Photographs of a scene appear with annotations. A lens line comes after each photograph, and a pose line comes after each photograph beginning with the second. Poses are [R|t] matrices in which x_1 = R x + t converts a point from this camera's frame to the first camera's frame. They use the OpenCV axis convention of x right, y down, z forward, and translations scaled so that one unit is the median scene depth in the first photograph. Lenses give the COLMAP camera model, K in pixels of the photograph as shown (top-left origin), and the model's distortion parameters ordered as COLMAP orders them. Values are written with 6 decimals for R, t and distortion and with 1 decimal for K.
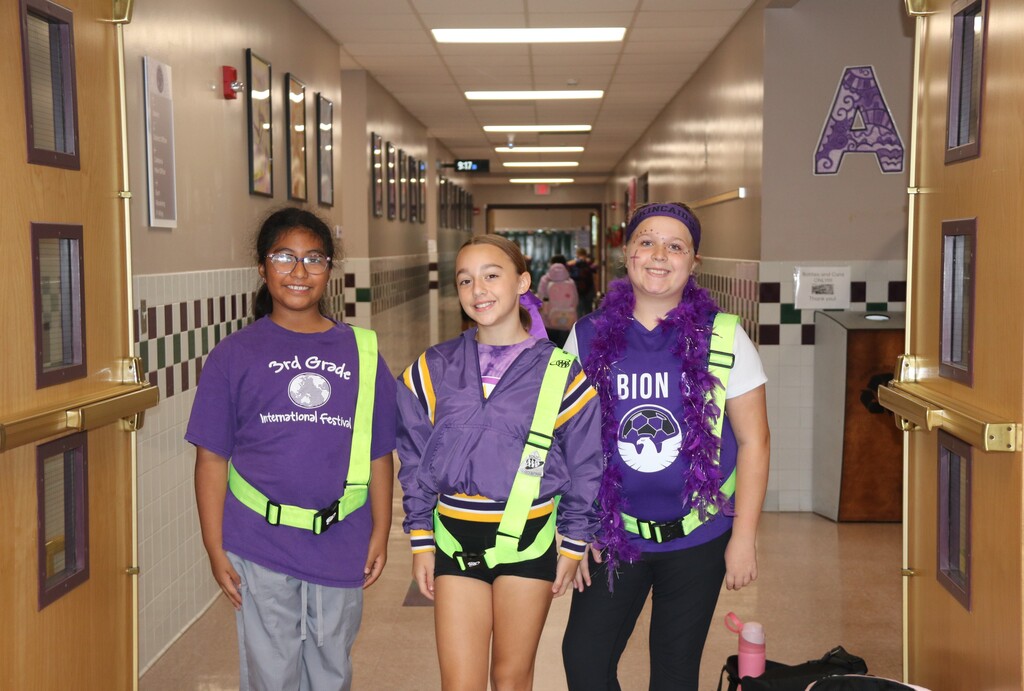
lens RADIAL K [[1438.7, 0, 512.0], [0, 1438.7, 345.5], [0, 0, 1]] dist [0.131087, -0.055468]
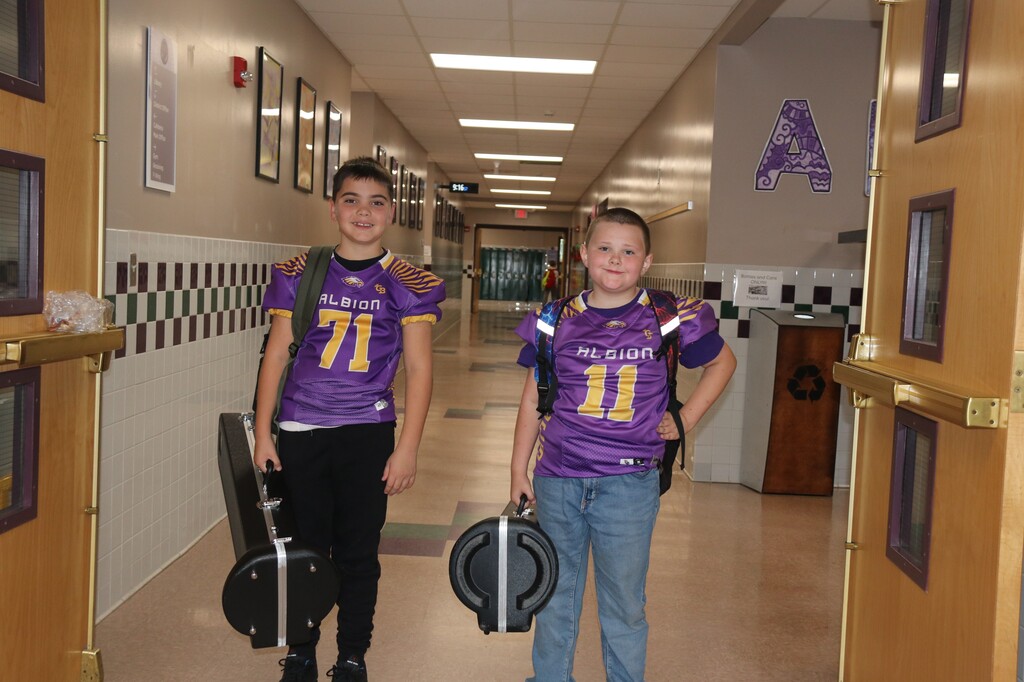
lens RADIAL K [[1085.7, 0, 512.0], [0, 1085.7, 341.0], [0, 0, 1]] dist [-0.001641, 0.022172]
pose [[0.998742, 0.047715, 0.015413, 0.008599], [-0.047606, 0.998839, -0.007336, 0.017088], [-0.015745, 0.006593, 0.999854, 0.142416]]
